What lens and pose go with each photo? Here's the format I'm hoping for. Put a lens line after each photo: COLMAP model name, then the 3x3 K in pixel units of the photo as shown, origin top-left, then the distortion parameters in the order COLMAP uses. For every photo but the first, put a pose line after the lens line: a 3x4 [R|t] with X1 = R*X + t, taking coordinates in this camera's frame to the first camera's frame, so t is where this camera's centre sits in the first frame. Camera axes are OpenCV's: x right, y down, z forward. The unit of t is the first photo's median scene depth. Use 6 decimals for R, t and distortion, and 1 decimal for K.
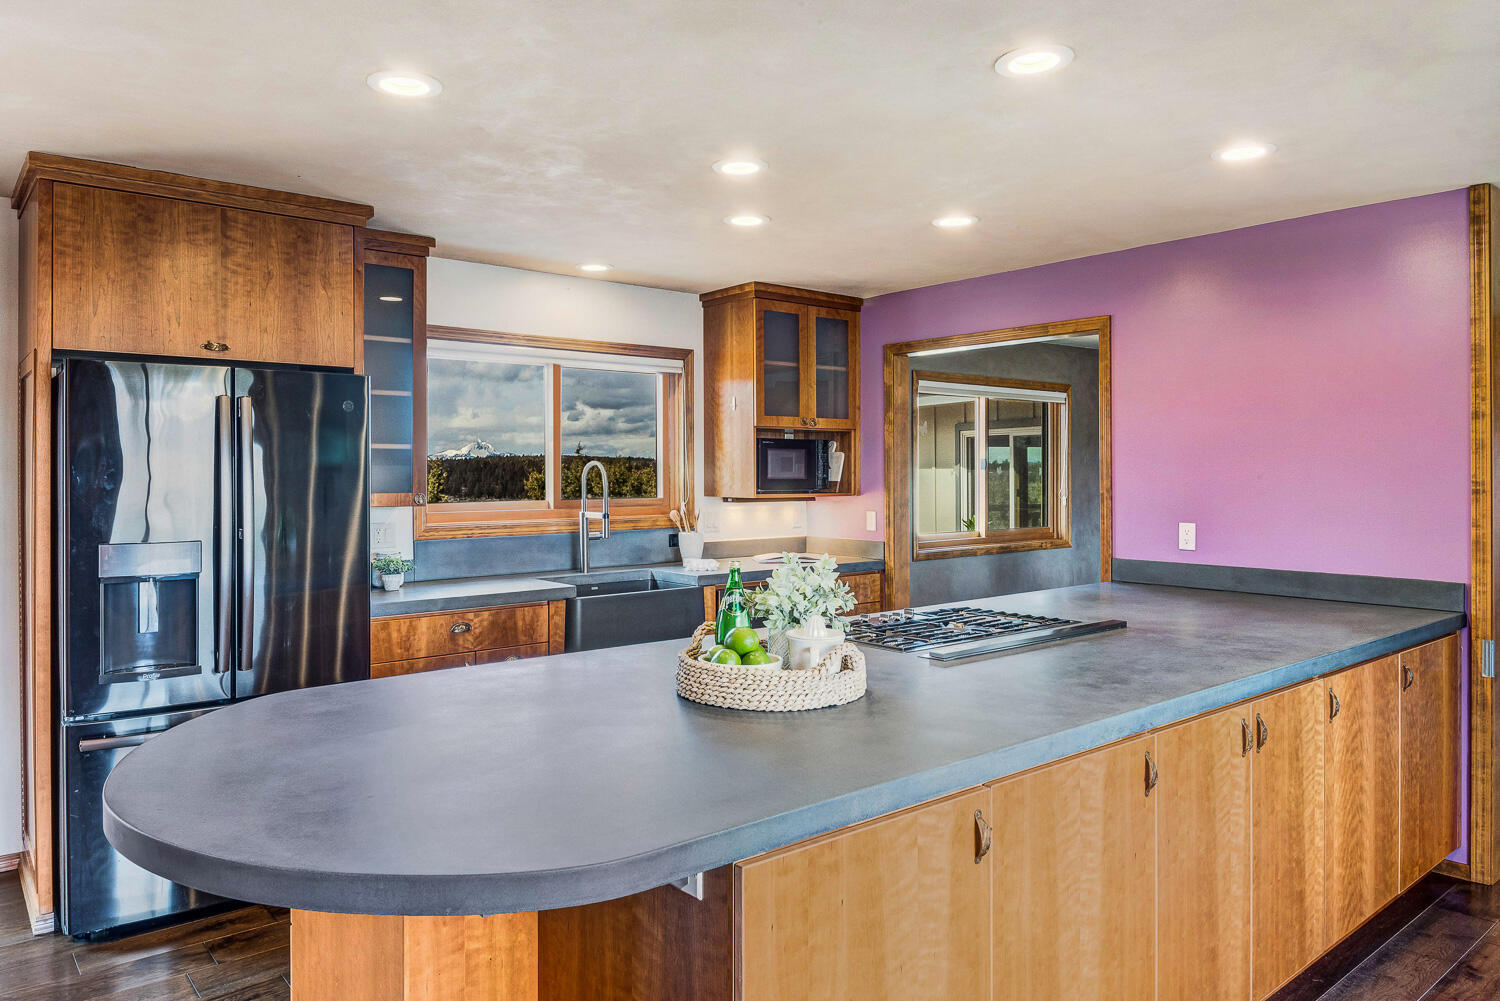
lens RADIAL K [[1013.9, 0, 747.2], [0, 1013.9, 467.7], [0, 0, 1]] dist [-0.005301, -0.000513]
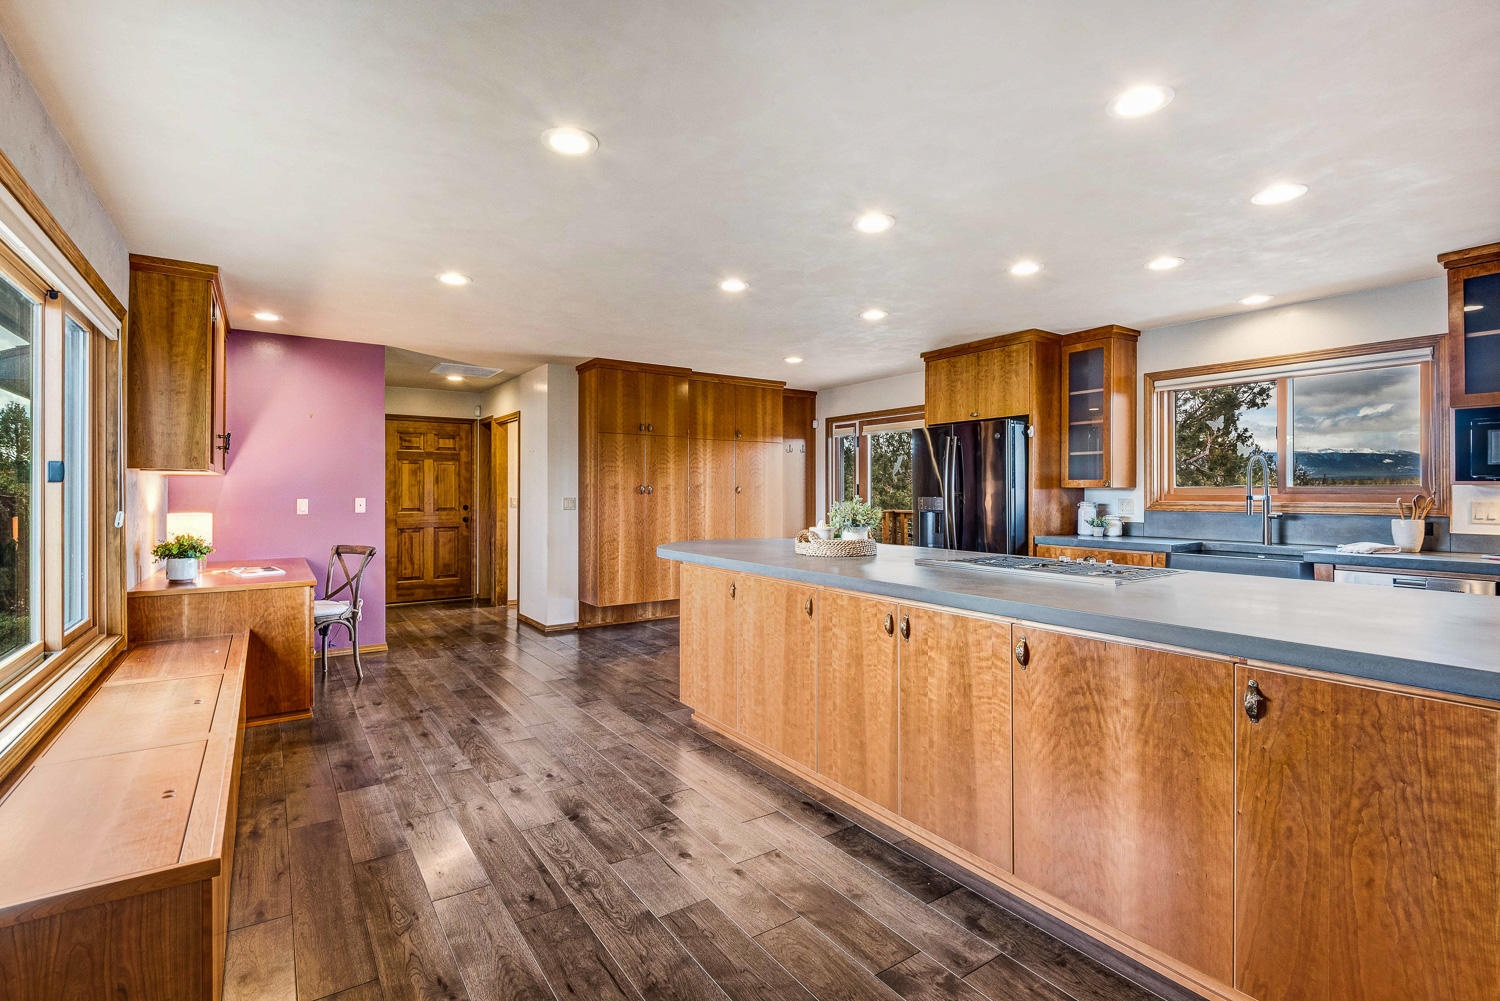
lens RADIAL K [[696.7, 0, 760.2], [0, 696.7, 480.1], [0, 0, 1]] dist [-0.001956, -0.005967]
pose [[-0.090145, -0.016273, -0.995796, 1.084272], [-0.002032, 0.999867, -0.016156, 0.056266], [0.995927, 0.000567, -0.090167, 0.647121]]
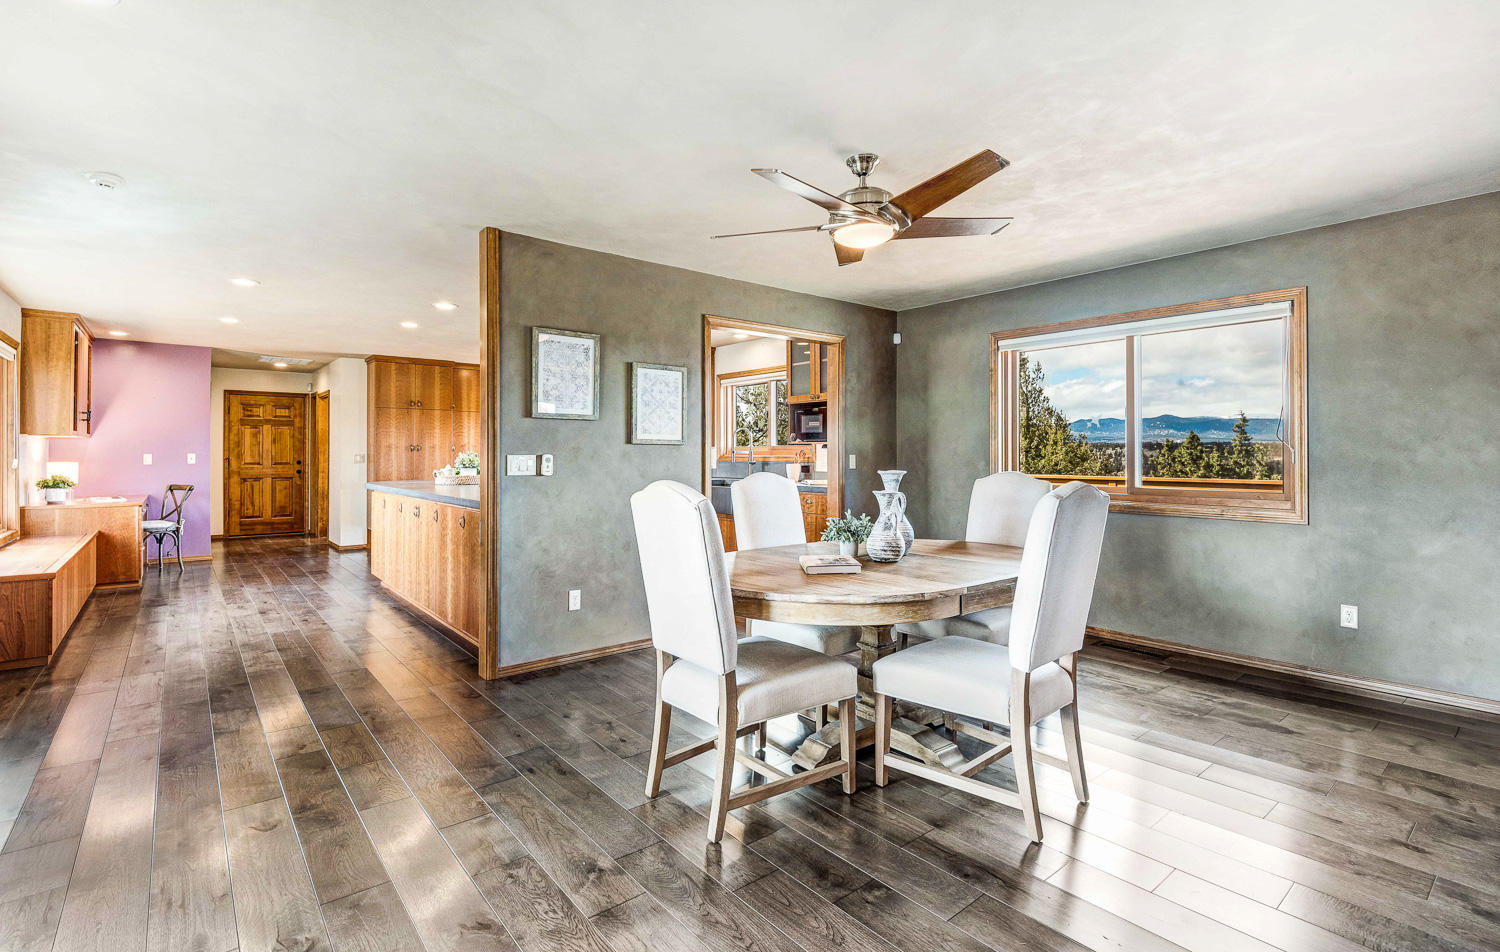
lens RADIAL K [[702.7, 0, 738.8], [0, 702.7, 440.0], [0, 0, 1]] dist [0.009118, -0.003753]
pose [[-0.030133, -0.019058, -0.999364, 1.812198], [-0.002401, 0.999817, -0.018995, 0.068871], [0.999543, 0.001828, -0.030173, 1.421779]]
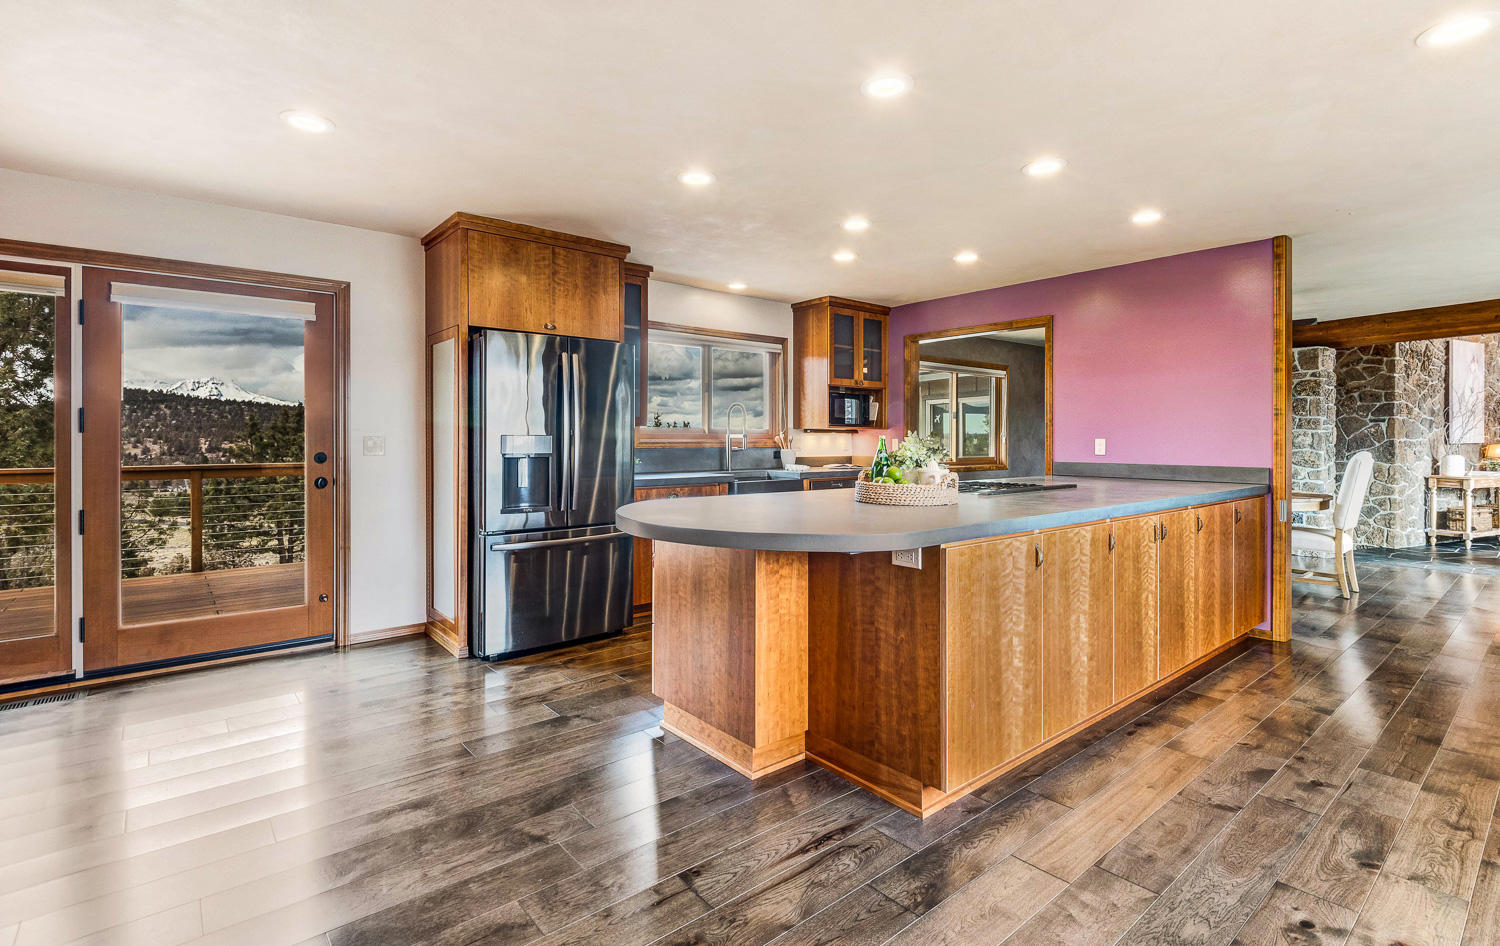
lens RADIAL K [[702.7, 0, 754.5], [0, 702.7, 437.9], [0, 0, 1]] dist [0.009118, -0.003753]
pose [[0.999986, 0.004760, 0.002117, -0.173335], [-0.004764, 0.999987, 0.001673, 0.066829], [-0.002109, -0.001683, 0.999996, -0.203055]]
